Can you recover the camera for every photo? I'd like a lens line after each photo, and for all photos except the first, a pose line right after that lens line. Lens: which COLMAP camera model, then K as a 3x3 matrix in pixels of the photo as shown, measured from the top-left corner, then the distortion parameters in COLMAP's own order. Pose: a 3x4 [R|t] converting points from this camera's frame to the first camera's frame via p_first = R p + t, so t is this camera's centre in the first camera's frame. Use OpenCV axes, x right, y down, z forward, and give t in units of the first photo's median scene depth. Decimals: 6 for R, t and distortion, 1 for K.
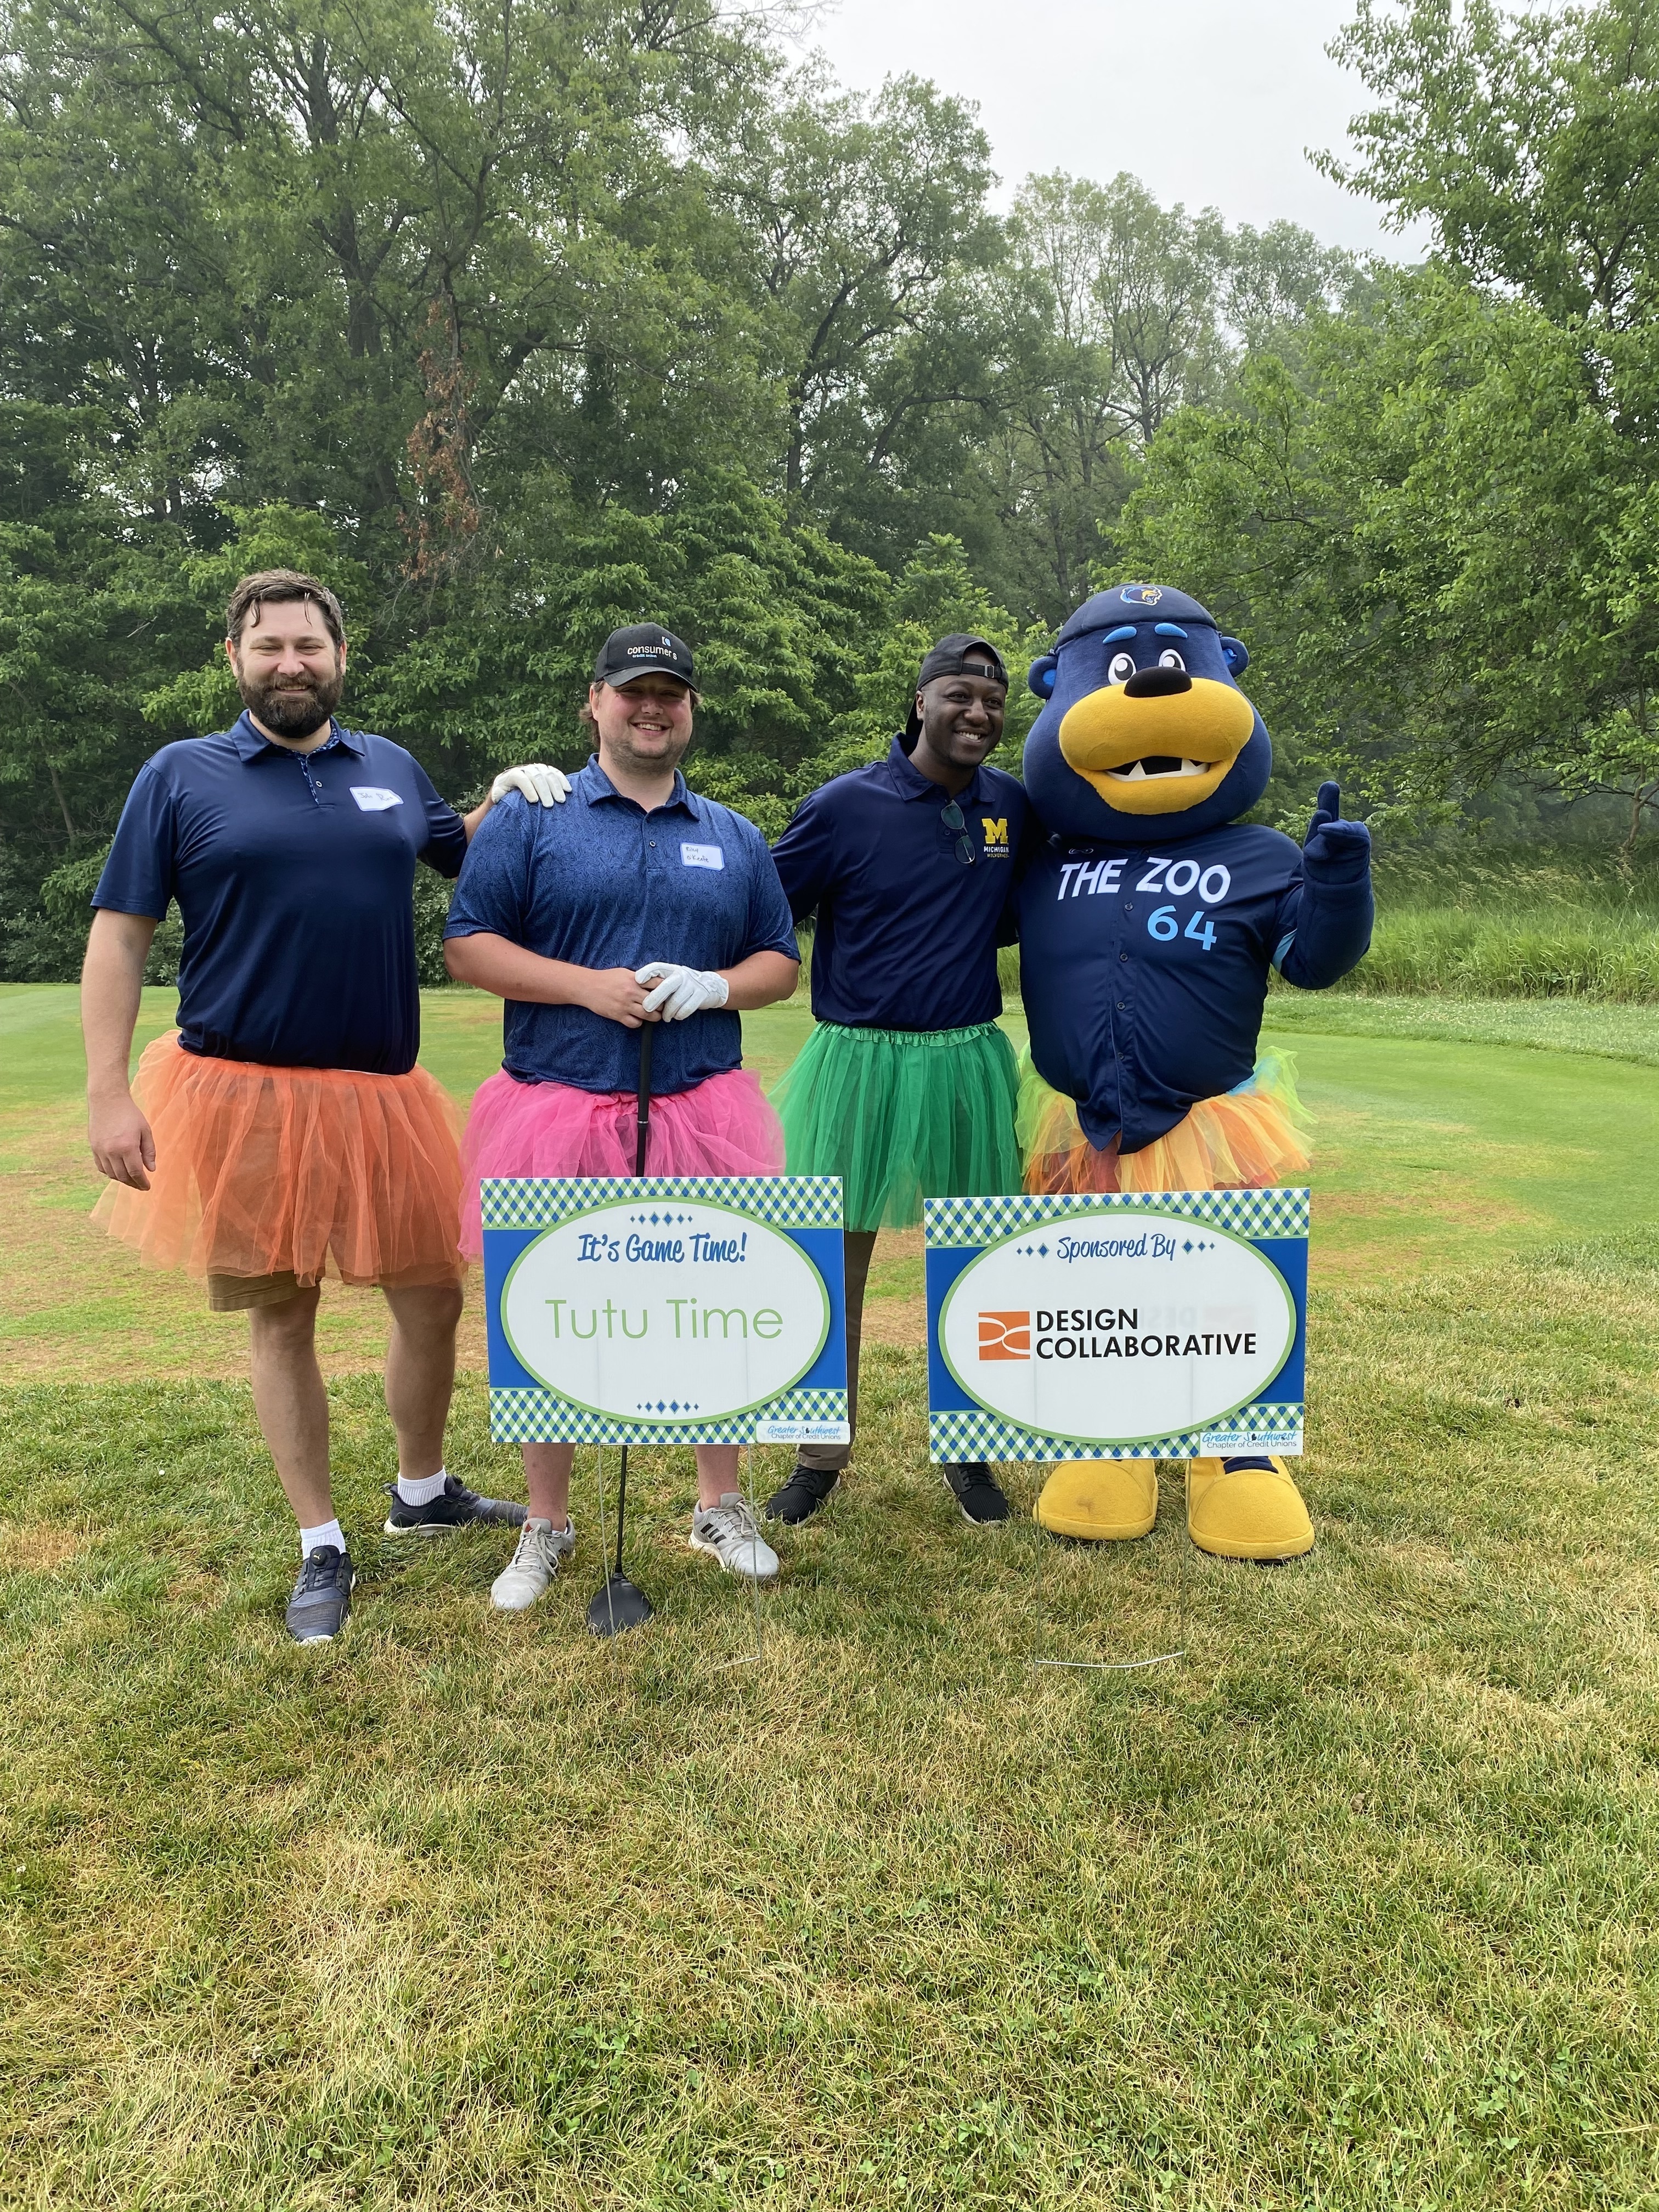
lens RADIAL K [[1685.4, 0, 854.1], [0, 1685.4, 1103.2], [0, 0, 1]] dist [0.011201, -0.011635]
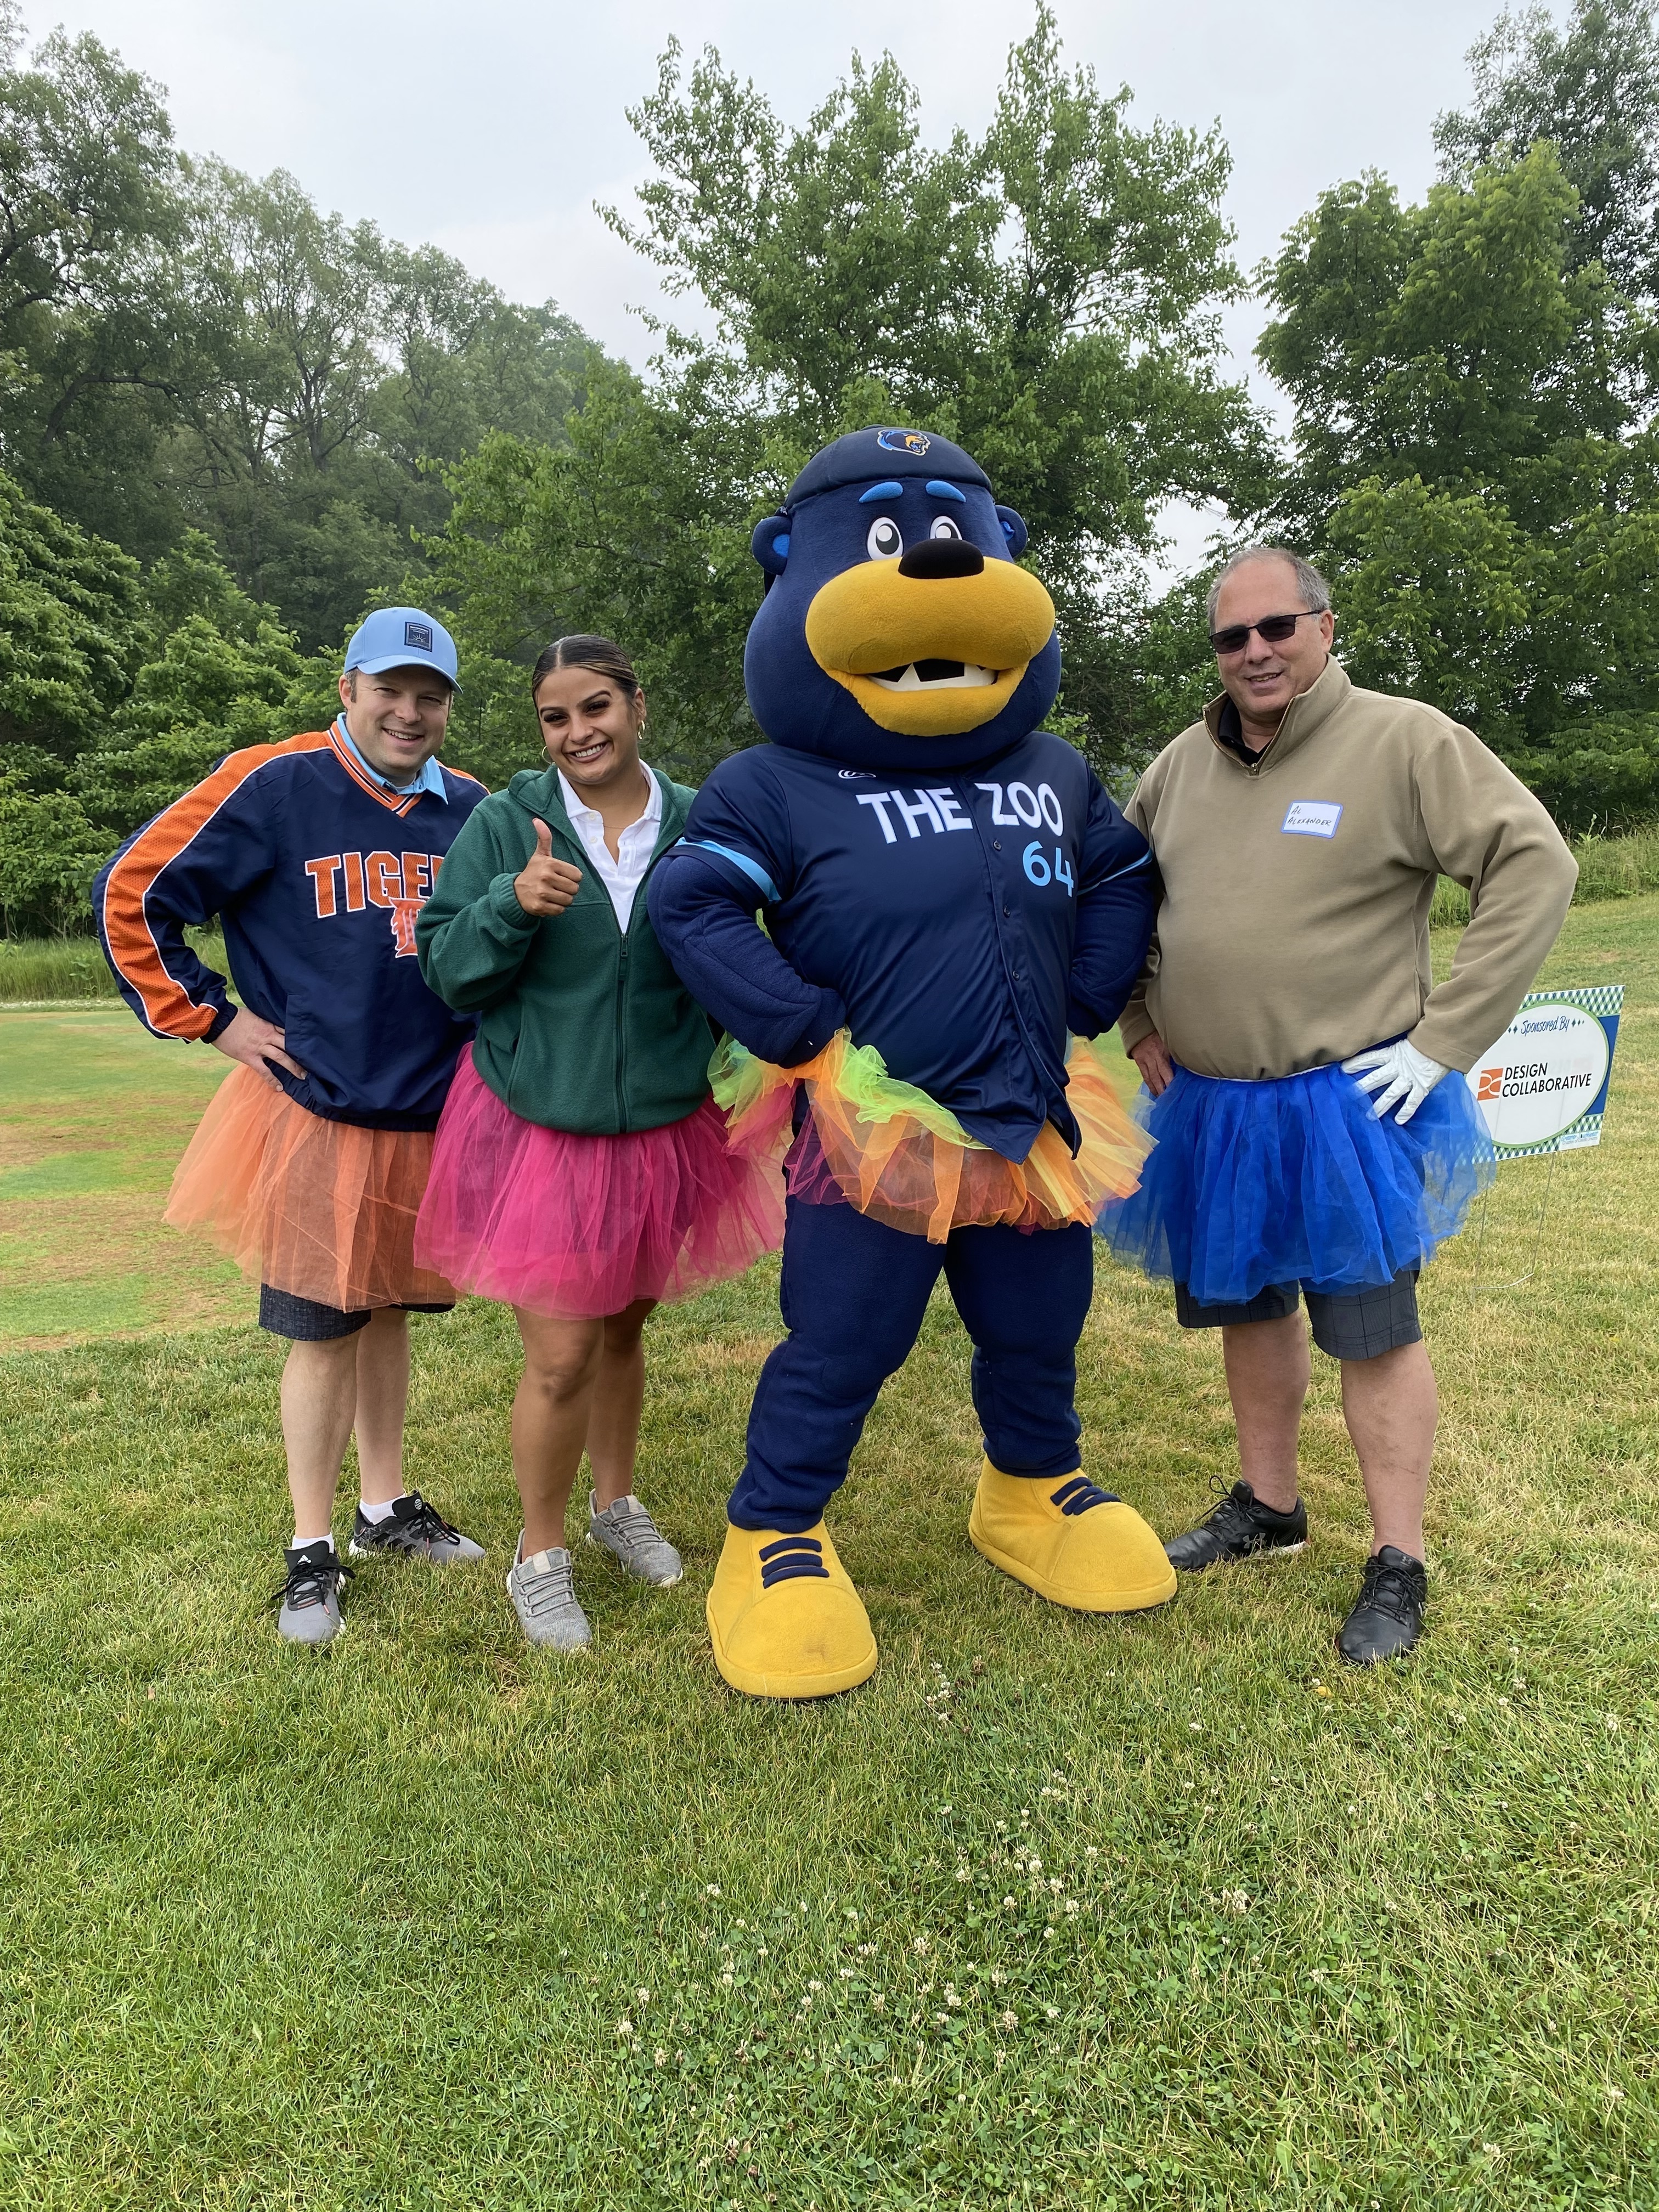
lens RADIAL K [[1685.4, 0, 807.1], [0, 1685.4, 1119.1], [0, 0, 1]] dist [0.011201, -0.011635]
pose [[0.878912, -0.075156, 0.471025, -0.128646], [0.074876, 0.997005, 0.019365, 0.009329], [-0.471070, 0.018248, 0.881907, -0.012374]]
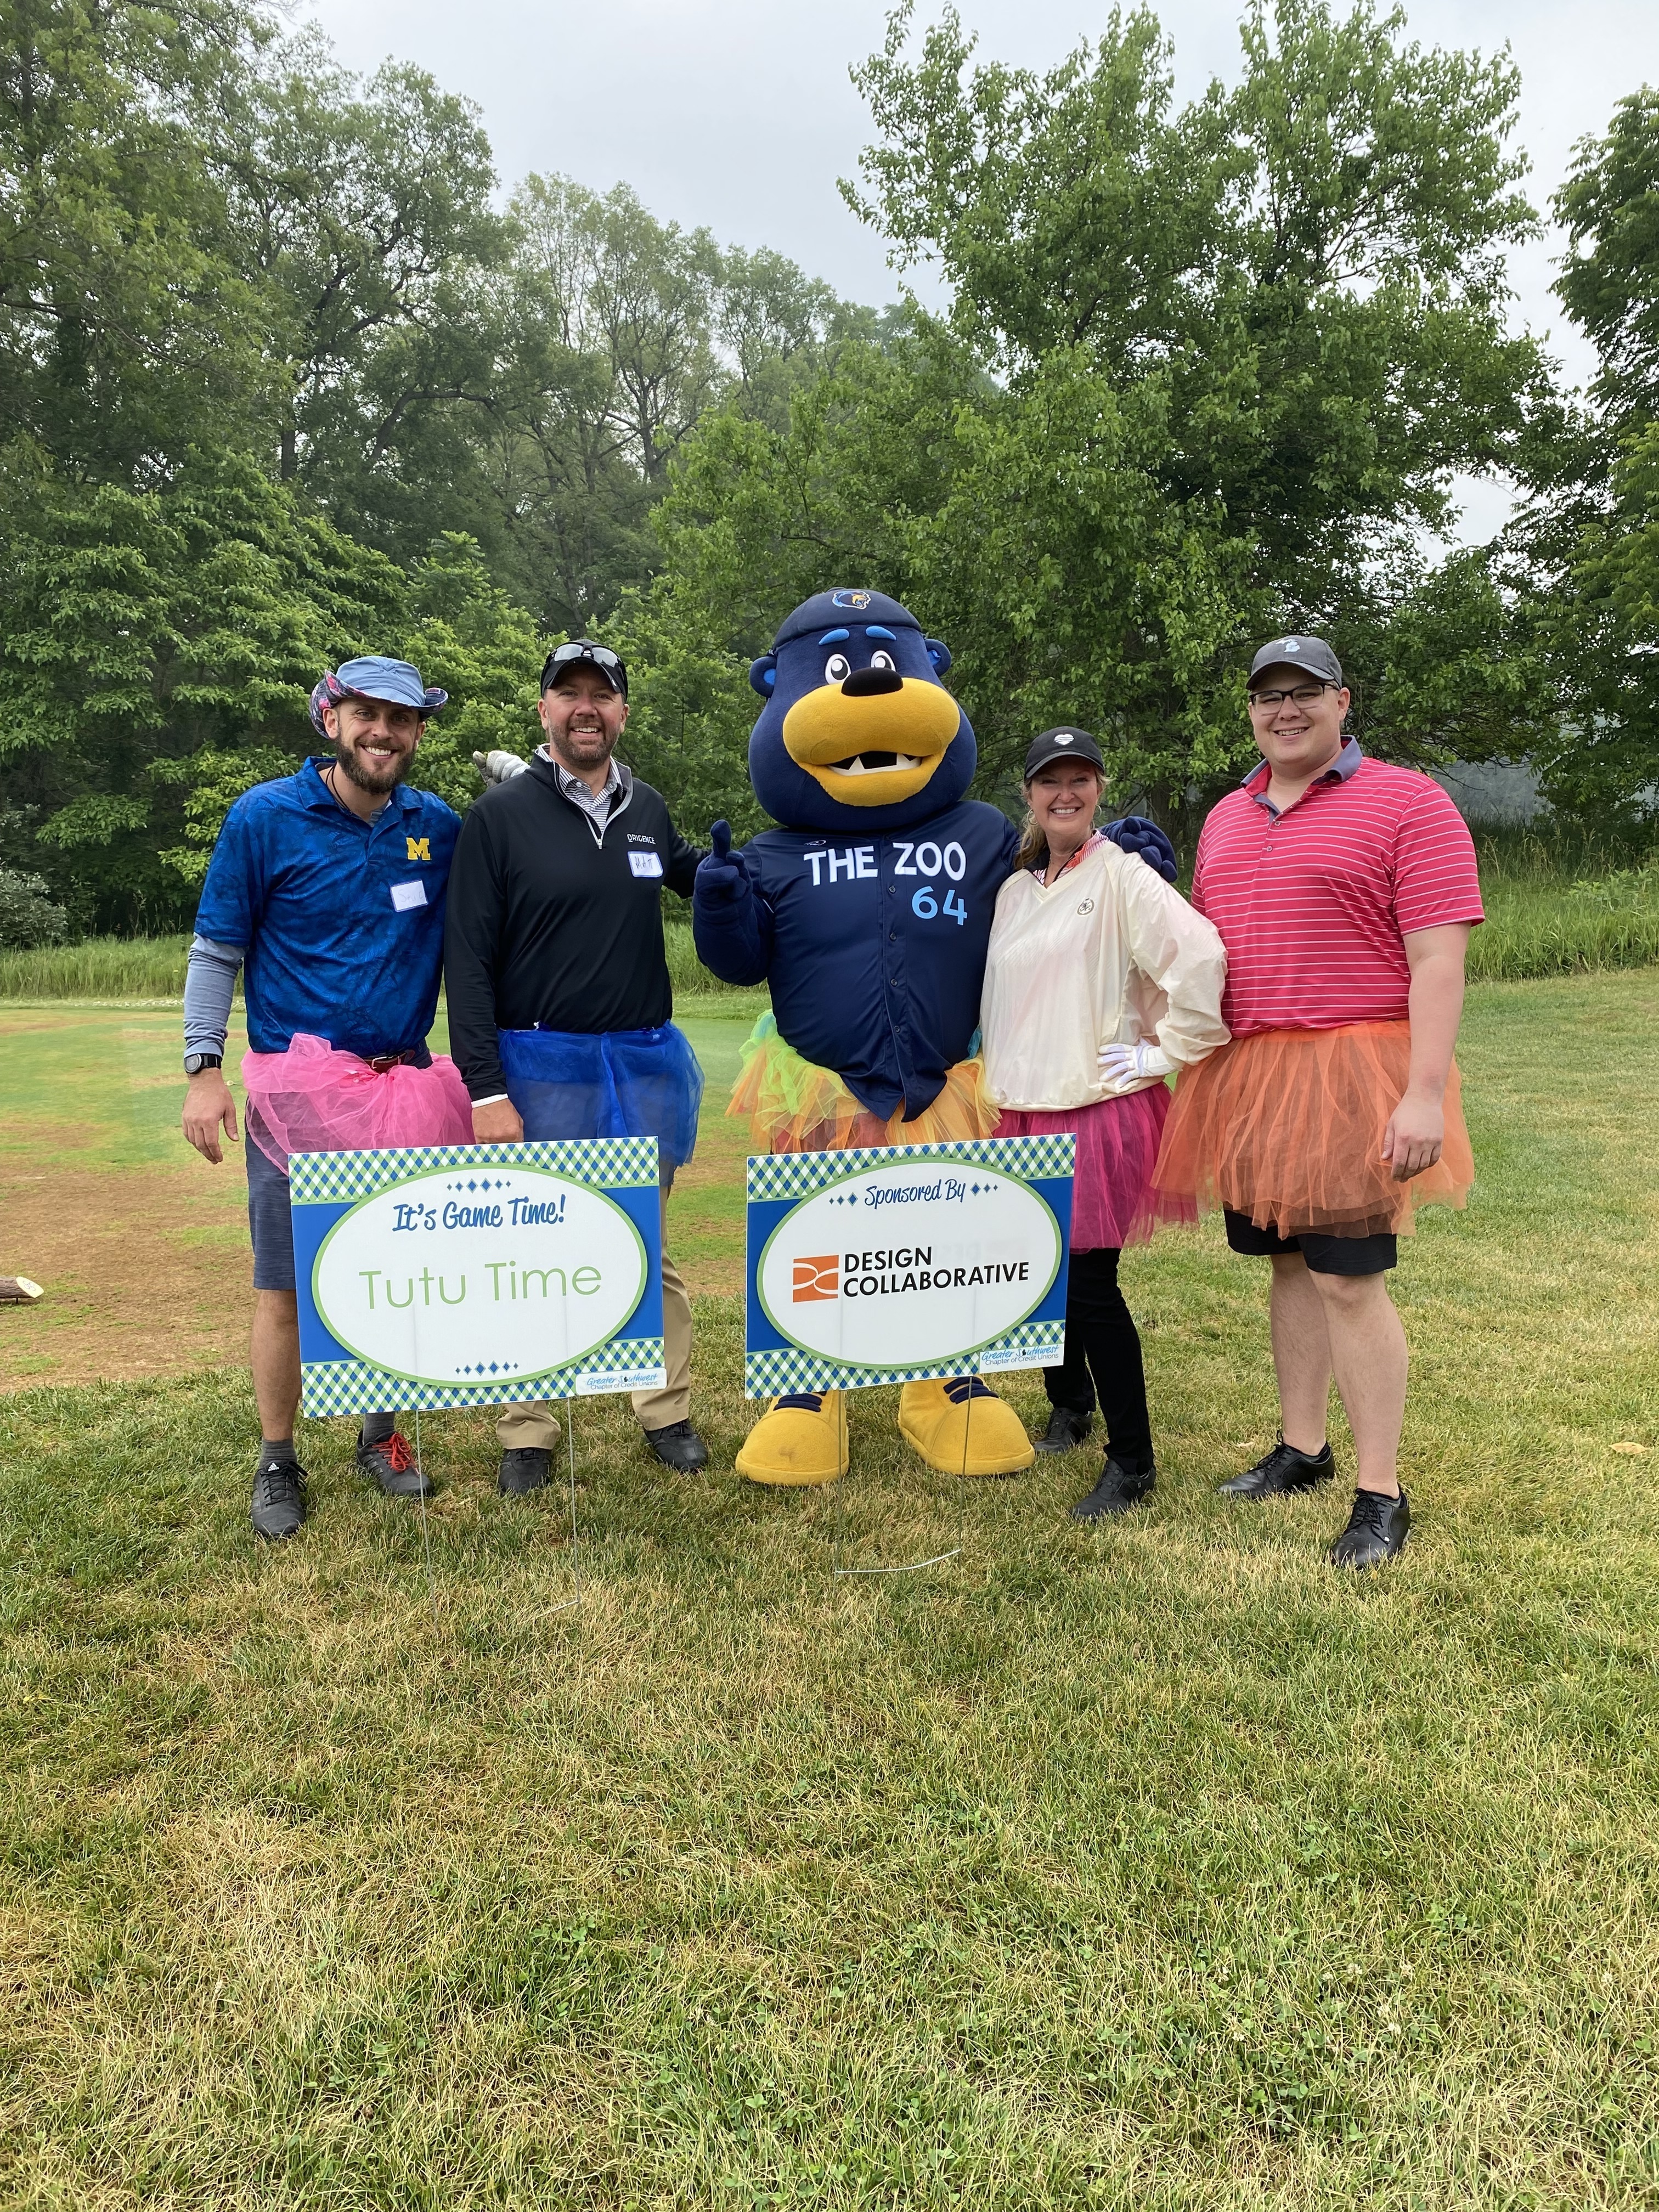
lens RADIAL K [[1685.4, 0, 819.8], [0, 1685.4, 1107.4], [0, 0, 1]] dist [0.011201, -0.011635]
pose [[0.963102, -0.031088, 0.267335, -0.019899], [0.031492, 0.999500, 0.002778, 0.002640], [-0.267288, 0.005743, 0.963600, -0.004892]]
